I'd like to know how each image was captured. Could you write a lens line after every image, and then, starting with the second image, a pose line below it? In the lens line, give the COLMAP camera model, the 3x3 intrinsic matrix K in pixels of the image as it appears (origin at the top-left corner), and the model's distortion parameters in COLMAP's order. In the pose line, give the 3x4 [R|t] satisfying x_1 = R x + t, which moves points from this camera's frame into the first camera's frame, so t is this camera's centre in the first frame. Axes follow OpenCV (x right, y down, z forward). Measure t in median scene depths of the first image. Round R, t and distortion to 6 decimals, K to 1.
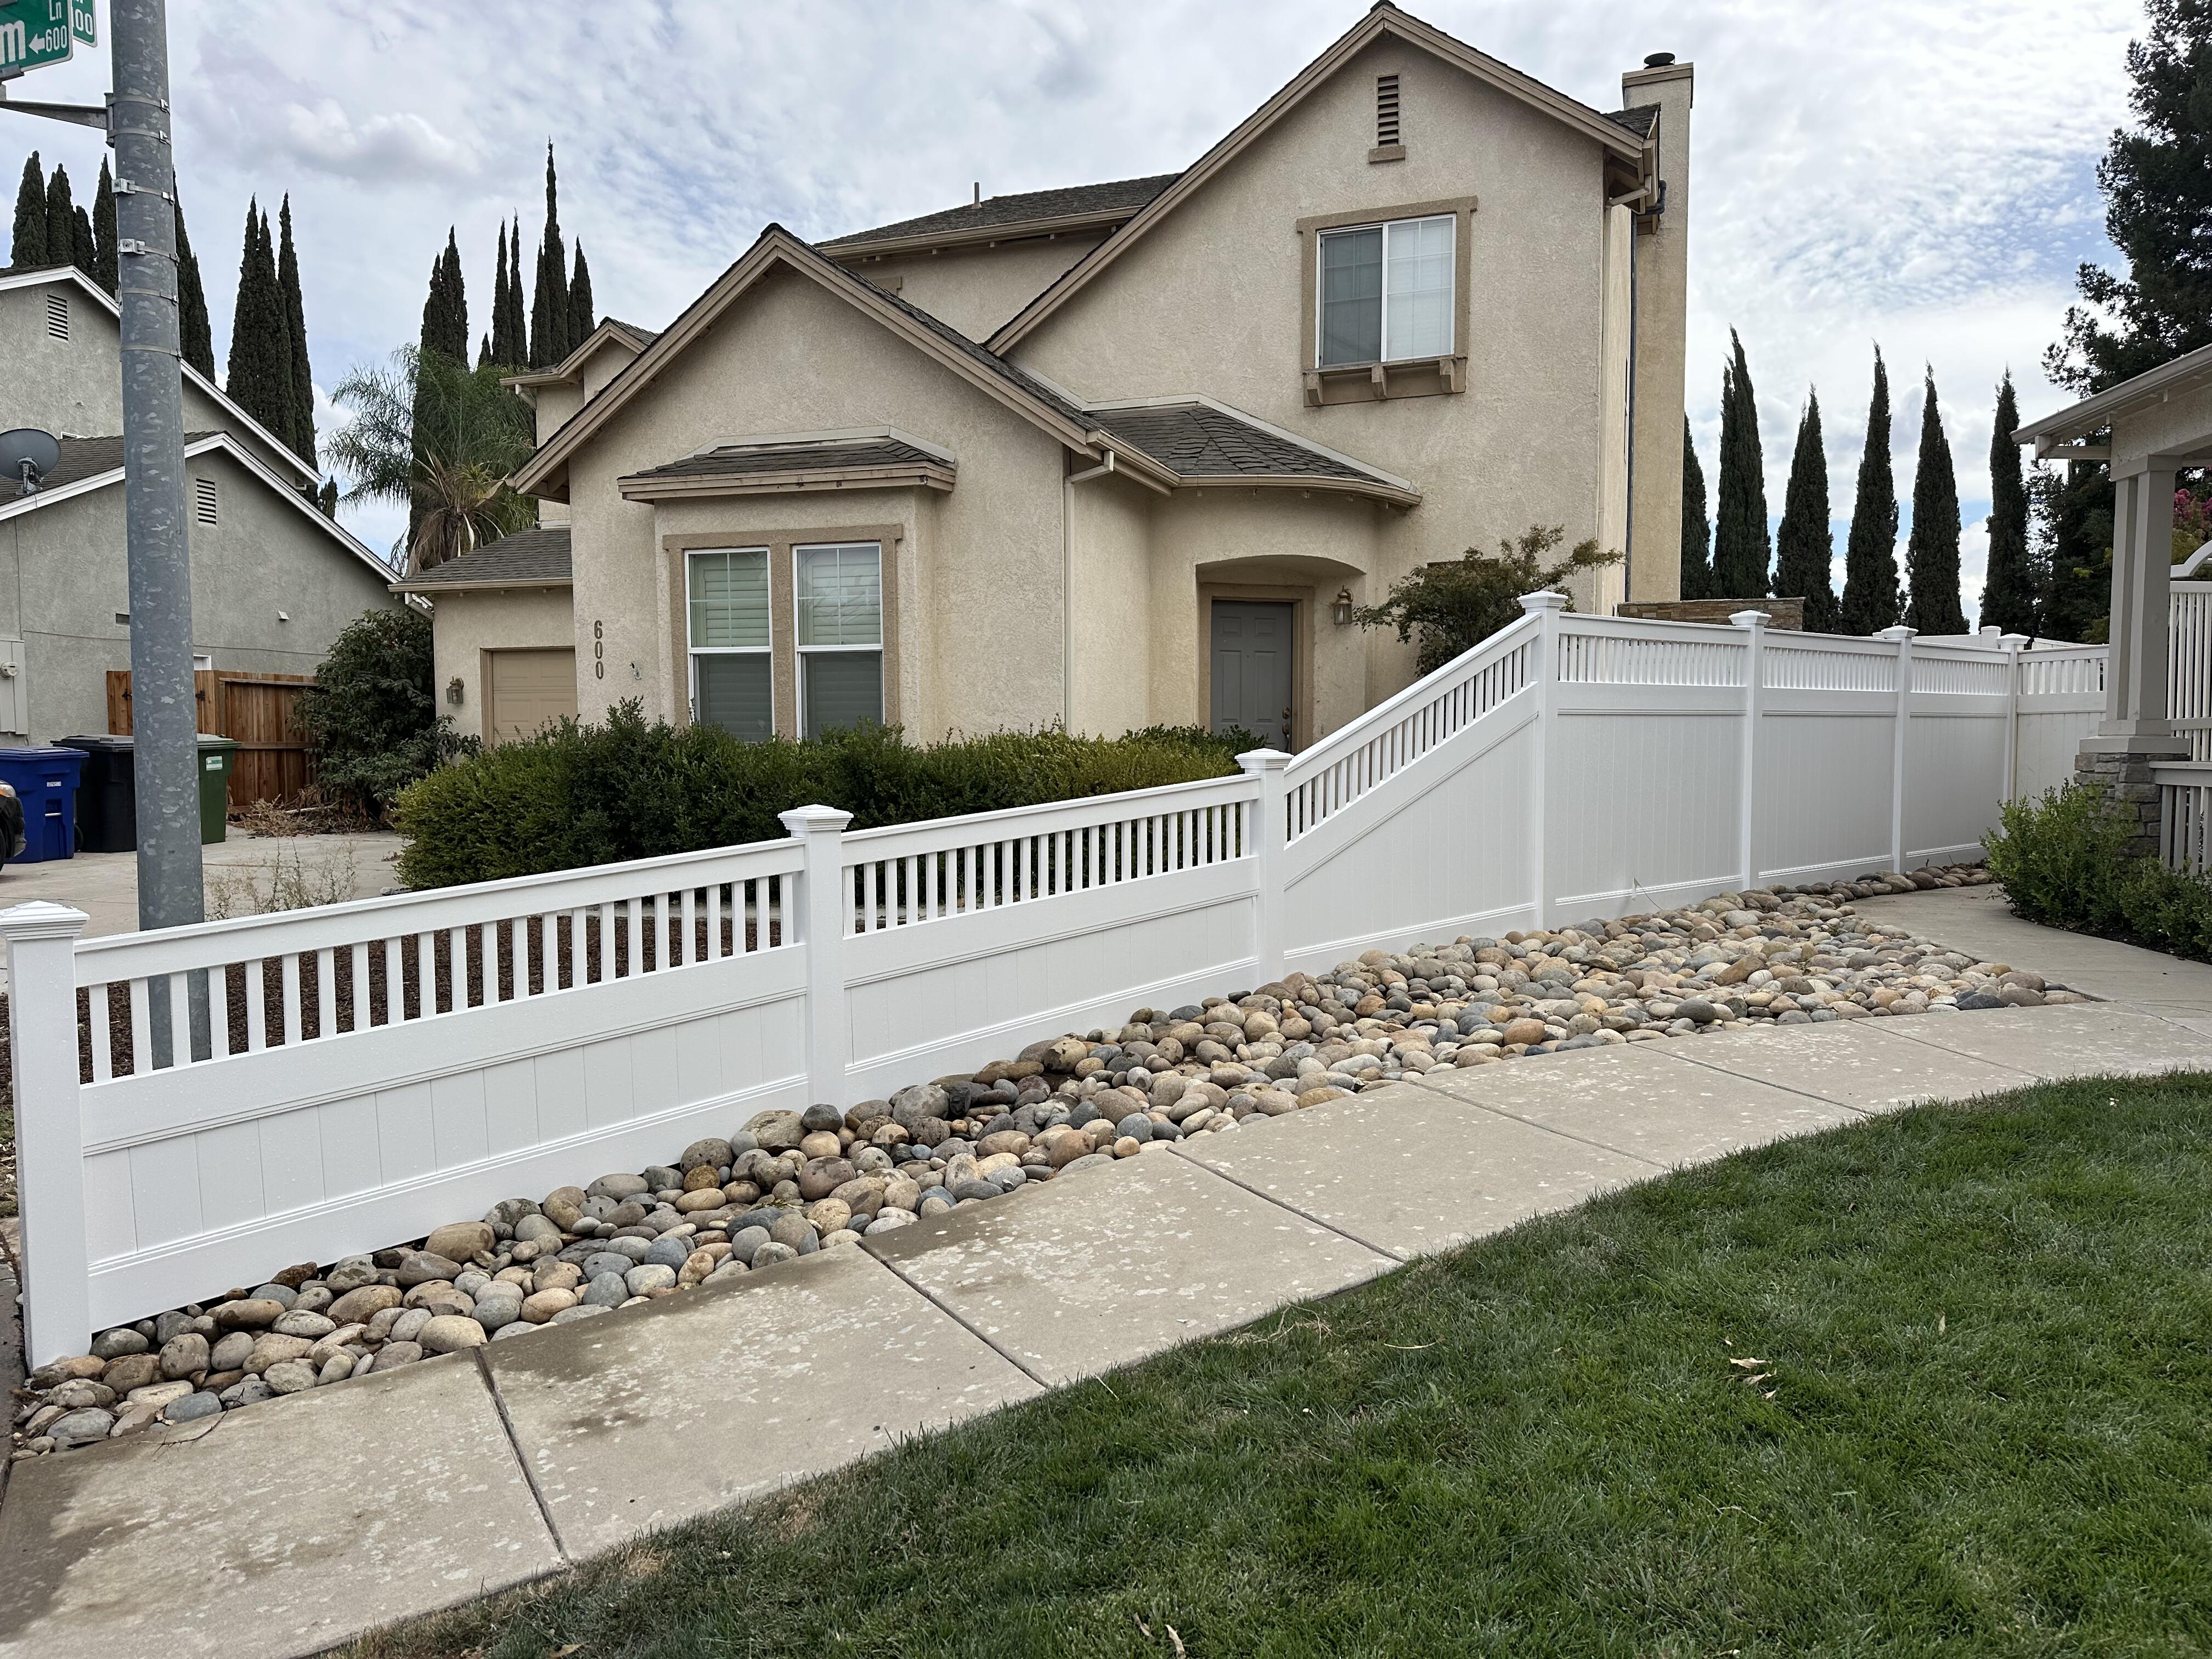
lens RADIAL K [[1518.1, 0, 1086.4], [0, 1518.1, 848.5], [0, 0, 1]] dist [0.081090, -0.099452]
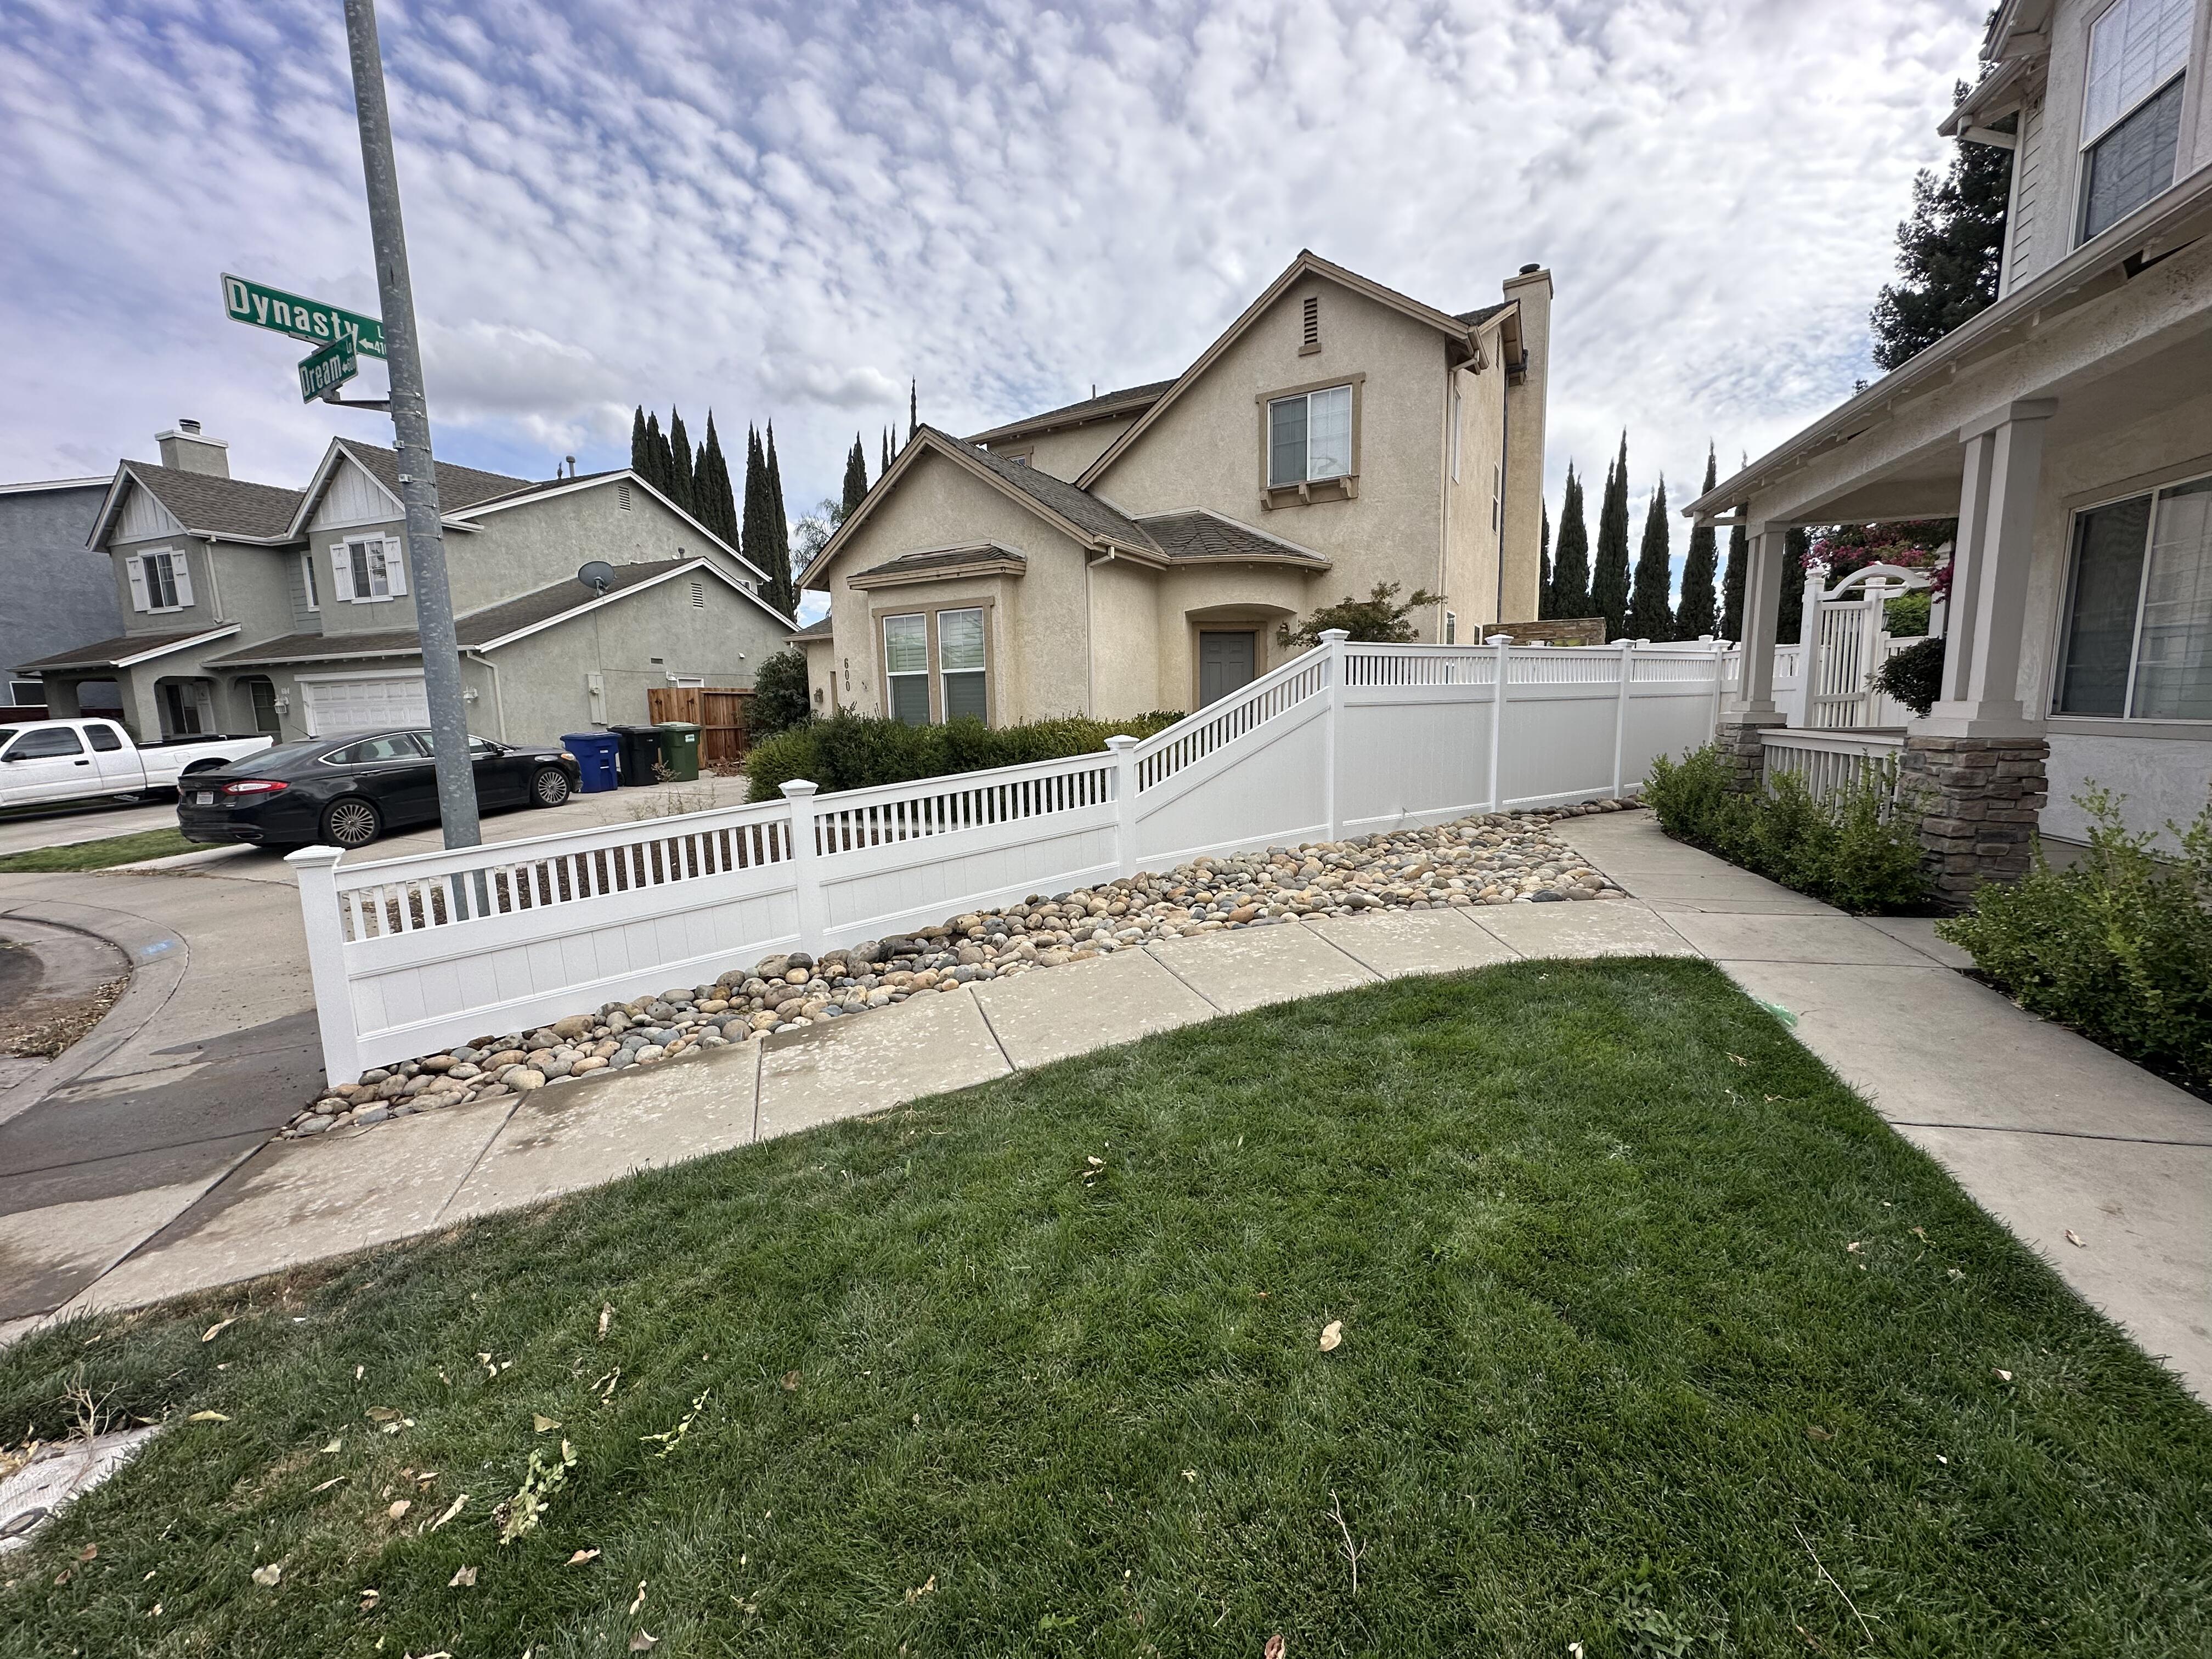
lens RADIAL K [[873.3, 0, 1098.7], [0, 873.3, 832.7], [0, 0, 1]] dist [-0.001565, -0.003750]
pose [[0.986882, 0.002446, -0.161423, 0.149254], [0.008978, 0.997506, 0.070007, -0.016289], [0.161191, -0.070538, 0.984399, 0.038289]]
